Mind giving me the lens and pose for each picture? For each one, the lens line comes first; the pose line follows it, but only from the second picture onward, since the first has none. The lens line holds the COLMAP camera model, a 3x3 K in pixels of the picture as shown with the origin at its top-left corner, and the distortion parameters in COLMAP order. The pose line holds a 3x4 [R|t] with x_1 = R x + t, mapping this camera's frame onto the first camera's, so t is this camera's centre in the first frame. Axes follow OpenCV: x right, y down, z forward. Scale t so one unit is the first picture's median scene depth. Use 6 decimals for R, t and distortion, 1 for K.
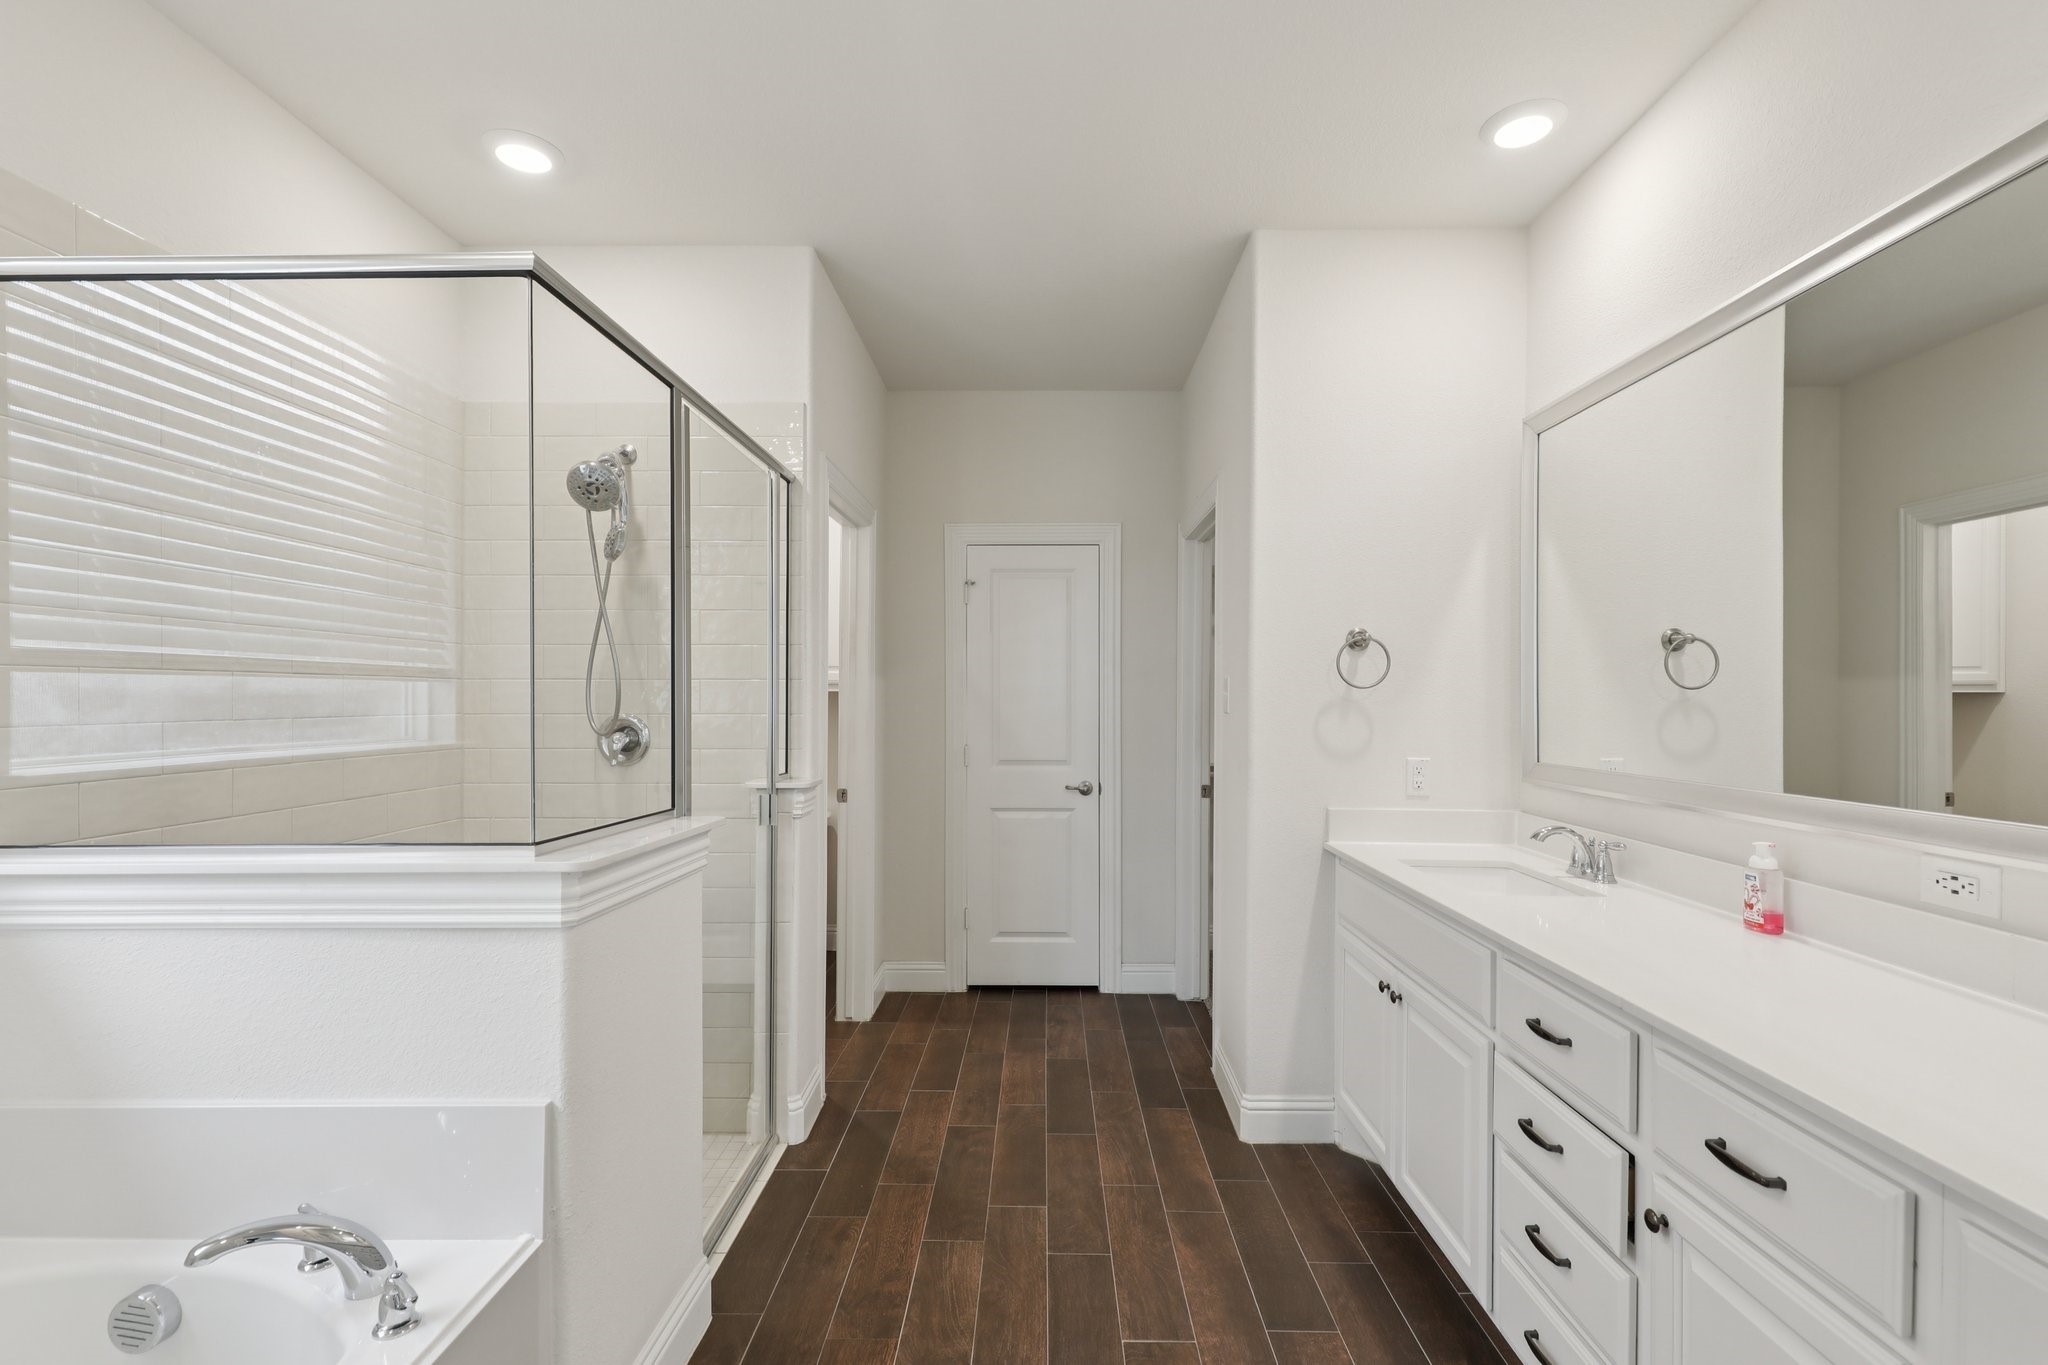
lens RADIAL K [[924.8, 0, 1022.6], [0, 924.8, 697.8], [0, 0, 1]] dist [0.024918, -0.009557]
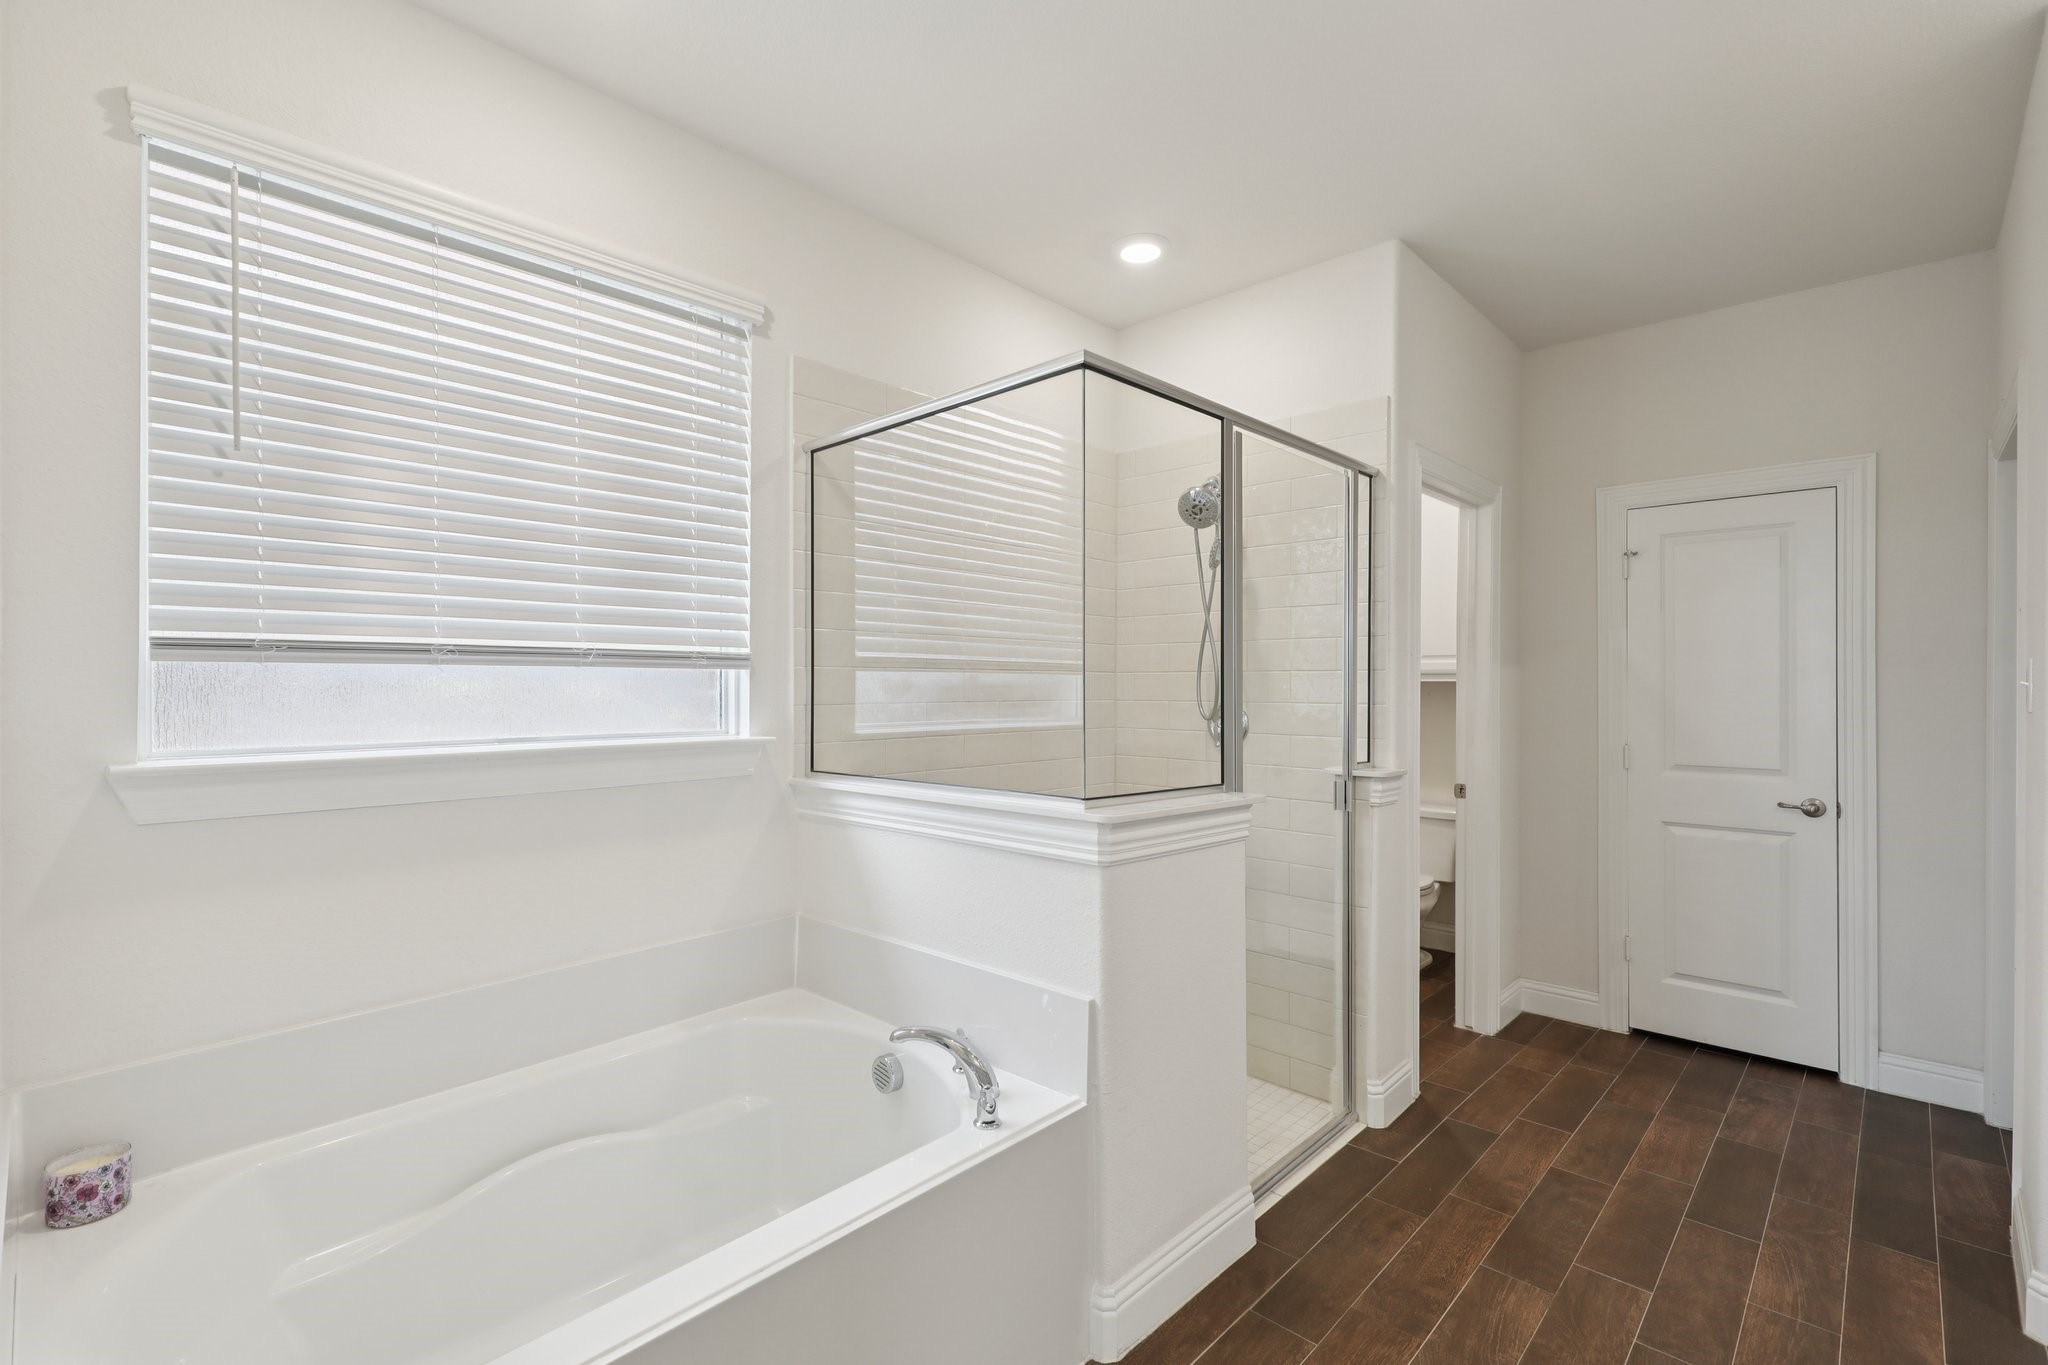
lens RADIAL K [[919.0, 0, 1024.0], [0, 919.0, 682.5], [0, 0, 1]] dist [0.024080, -0.010216]
pose [[0.740200, -0.001959, -0.672384, 0.155998], [-0.002350, 0.999982, -0.005501, 0.000307], [0.672383, 0.005652, 0.740182, -0.007496]]
